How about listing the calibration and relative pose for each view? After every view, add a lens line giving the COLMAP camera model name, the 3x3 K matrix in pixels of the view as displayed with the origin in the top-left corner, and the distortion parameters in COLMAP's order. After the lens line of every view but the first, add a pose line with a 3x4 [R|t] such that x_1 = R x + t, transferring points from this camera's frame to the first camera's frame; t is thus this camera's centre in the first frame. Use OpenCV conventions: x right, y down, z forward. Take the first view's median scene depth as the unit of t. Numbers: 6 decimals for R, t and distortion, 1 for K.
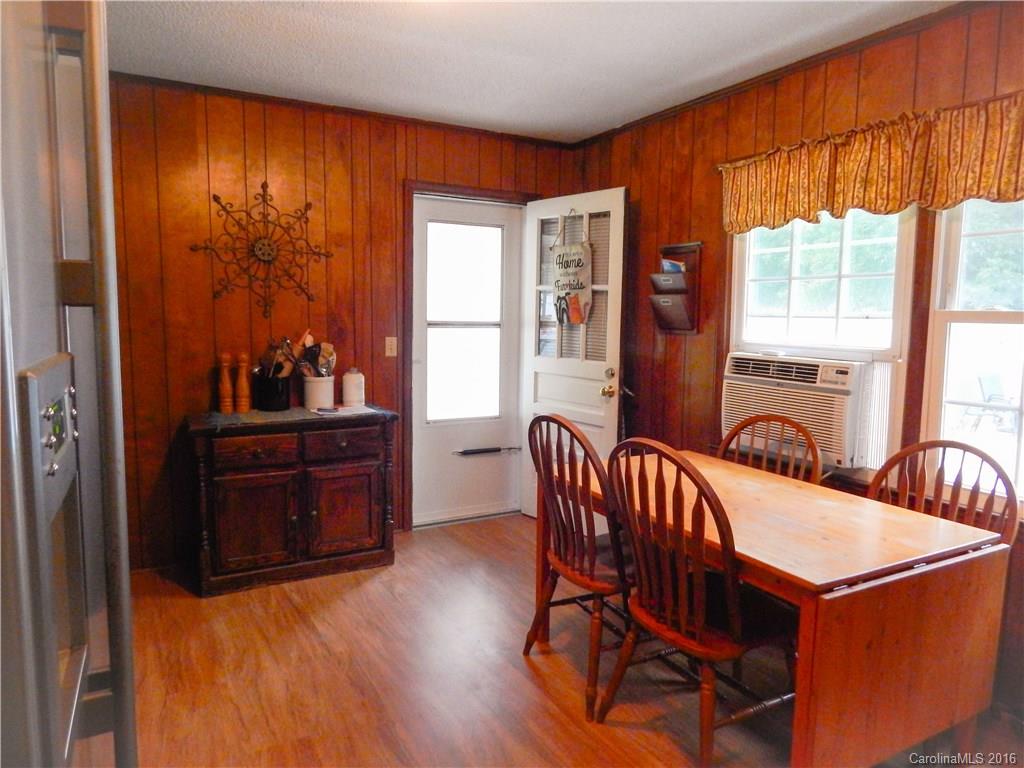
lens RADIAL K [[682.8, 0, 512.0], [0, 682.8, 381.2], [0, 0, 1]] dist [-0.002040, 0.000431]
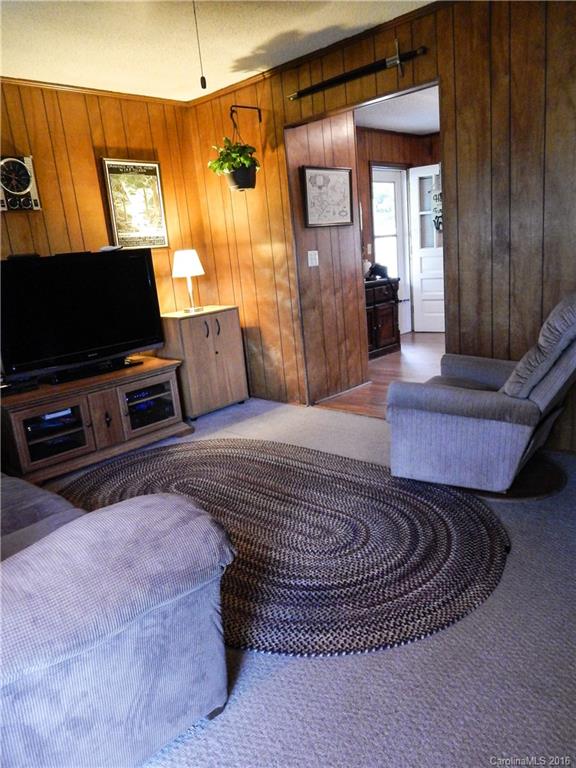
lens RADIAL K [[556.9, 0, 288.4], [0, 556.9, 385.9], [0, 0, 1]] dist [-0.005842, -0.001489]
pose [[0.938551, -0.170472, 0.300104, -0.884075], [0.130968, 0.980381, 0.147308, 0.064230], [-0.319328, -0.098952, 0.942464, -0.434589]]
